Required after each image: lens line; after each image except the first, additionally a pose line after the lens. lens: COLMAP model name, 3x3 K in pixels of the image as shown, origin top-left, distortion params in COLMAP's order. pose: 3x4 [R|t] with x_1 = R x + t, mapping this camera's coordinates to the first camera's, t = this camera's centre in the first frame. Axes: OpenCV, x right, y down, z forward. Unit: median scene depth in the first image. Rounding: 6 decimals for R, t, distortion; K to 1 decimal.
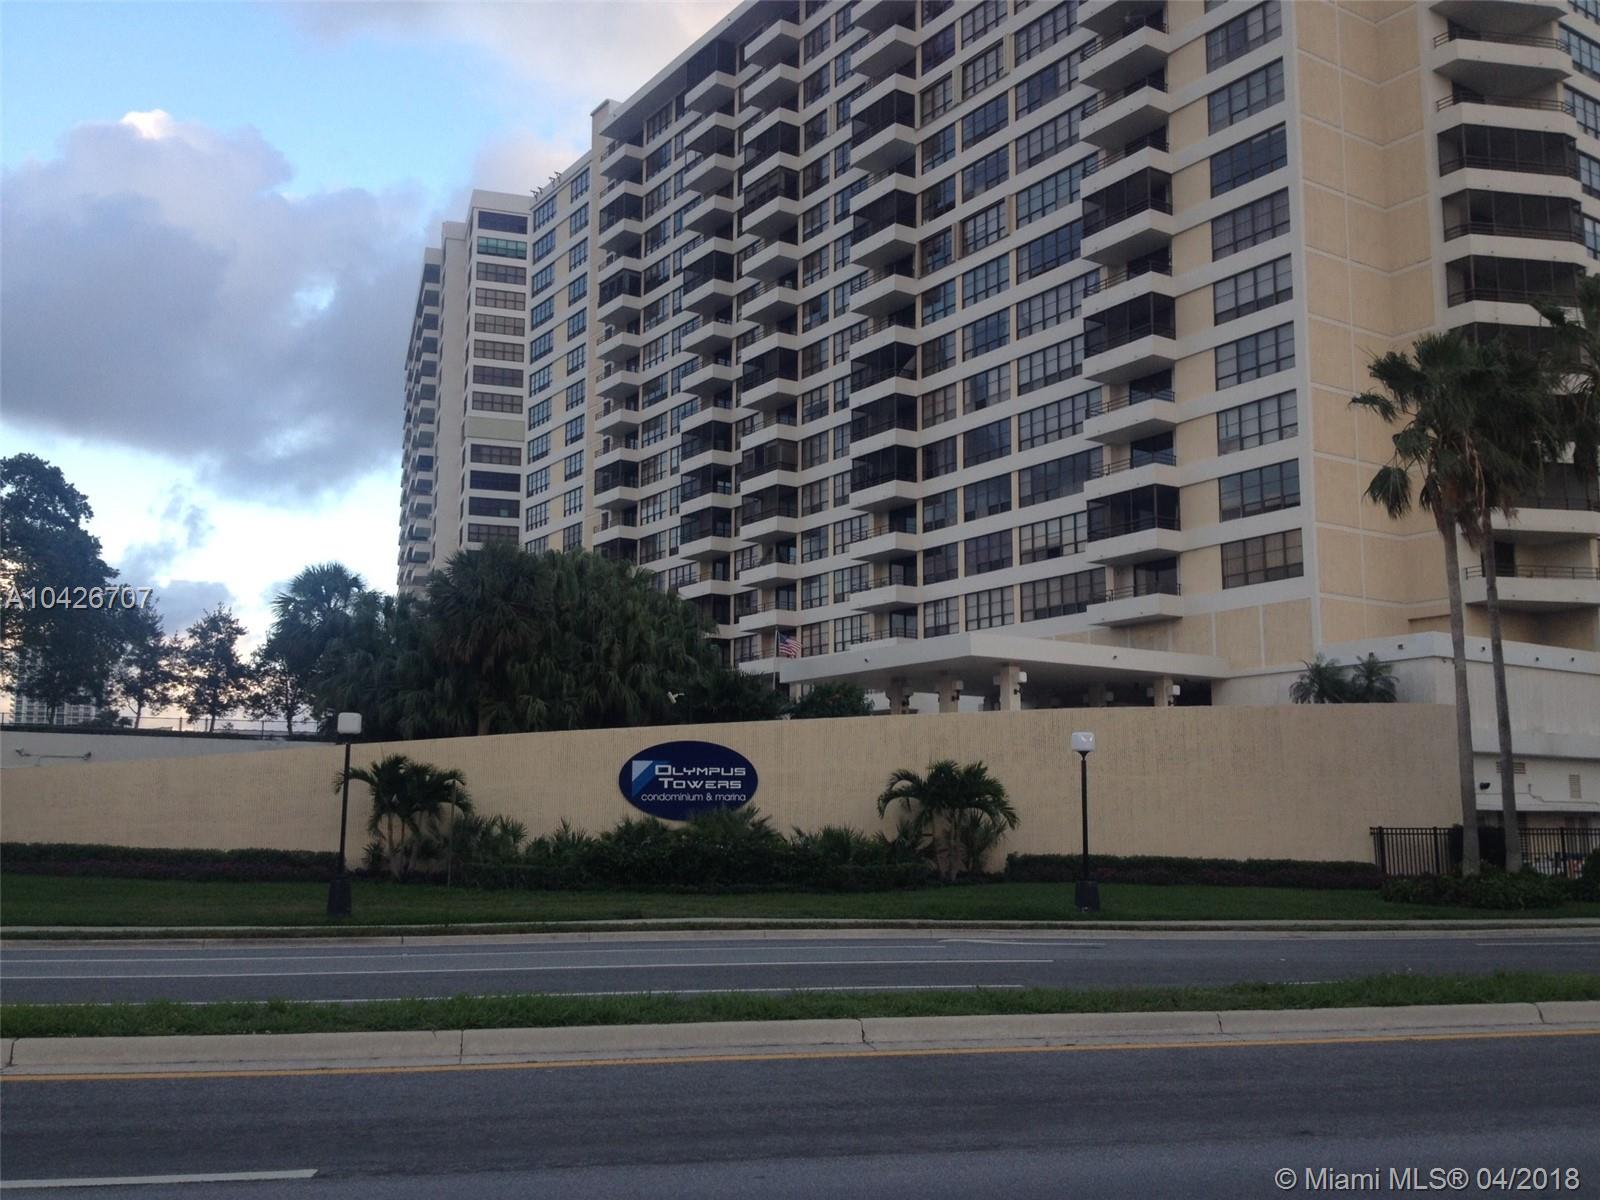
lens RADIAL K [[1386.8, 0, 800.0], [0, 1386.8, 600.0], [0, 0, 1]] dist [-0.002143, -0.097900]
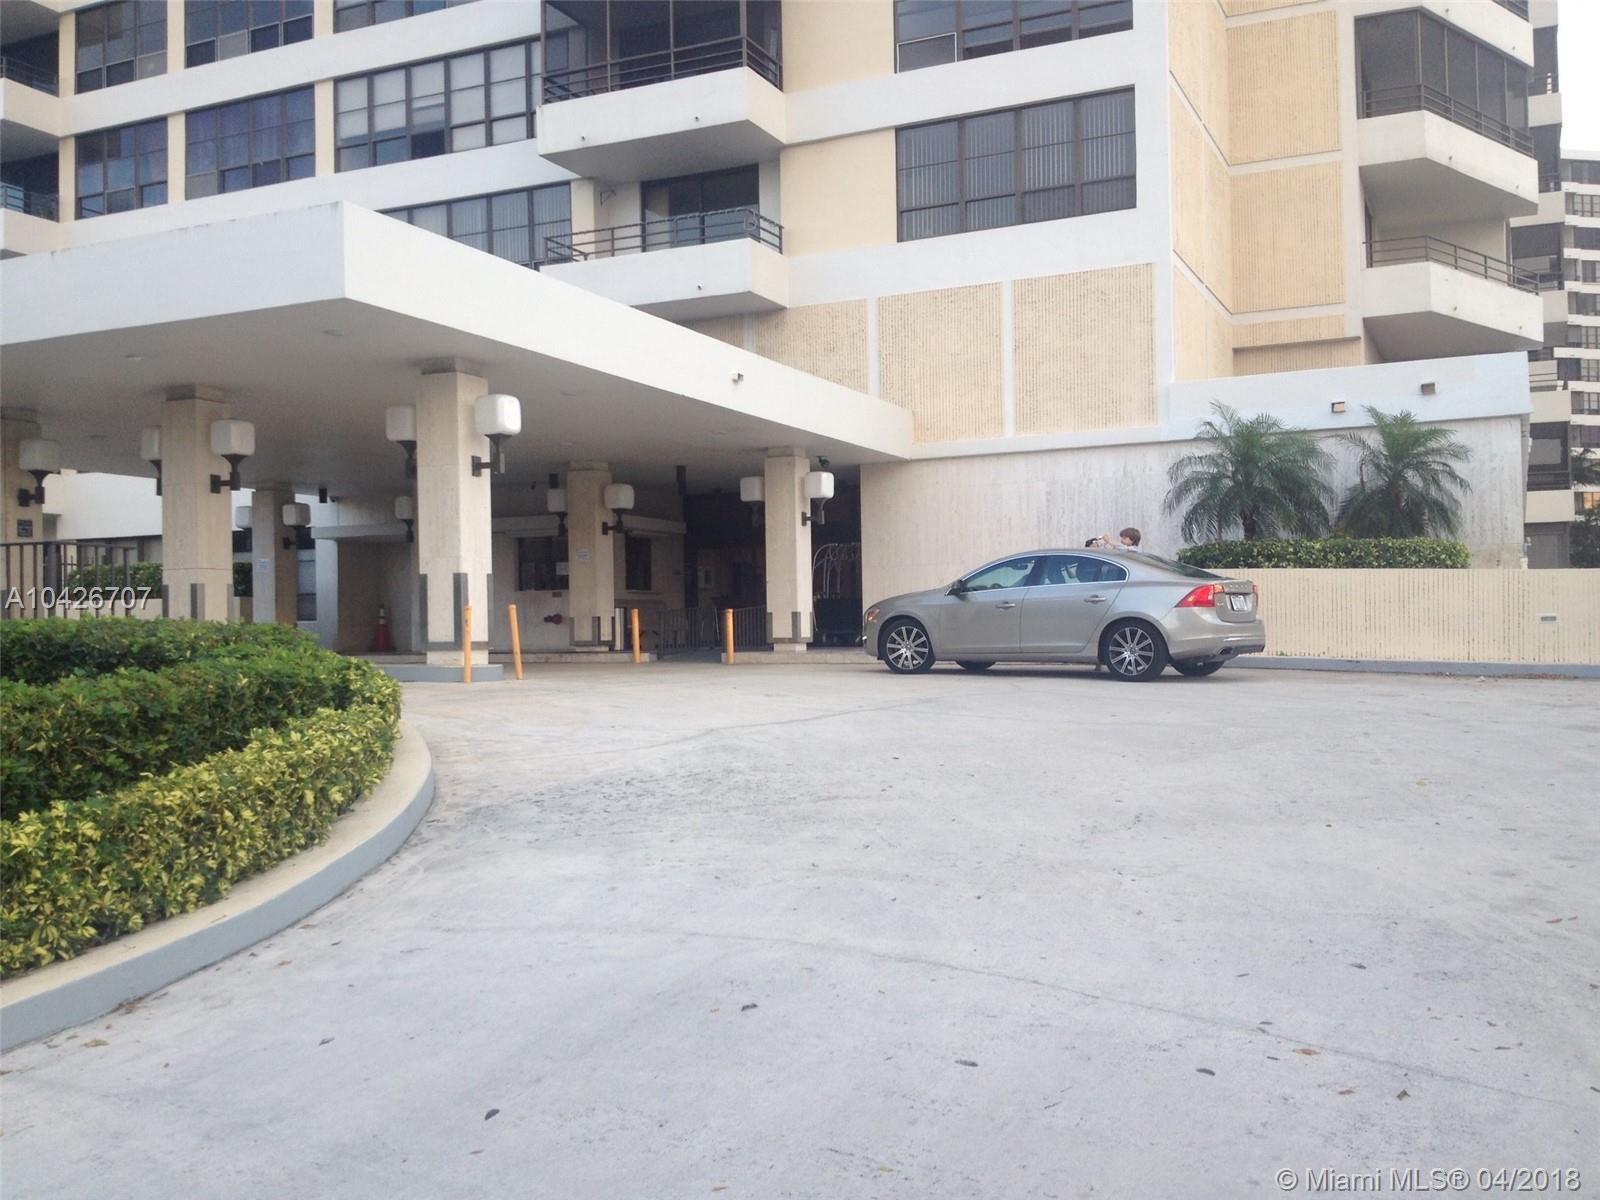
lens RADIAL K [[1386.8, 0, 800.0], [0, 1386.8, 600.0], [0, 0, 1]] dist [-0.002143, -0.097900]
pose [[0.841435, -0.019620, 0.540002, 0.054418], [-0.054269, 0.991220, 0.120577, 0.043617], [-0.537626, -0.130763, 0.832982, 0.592799]]
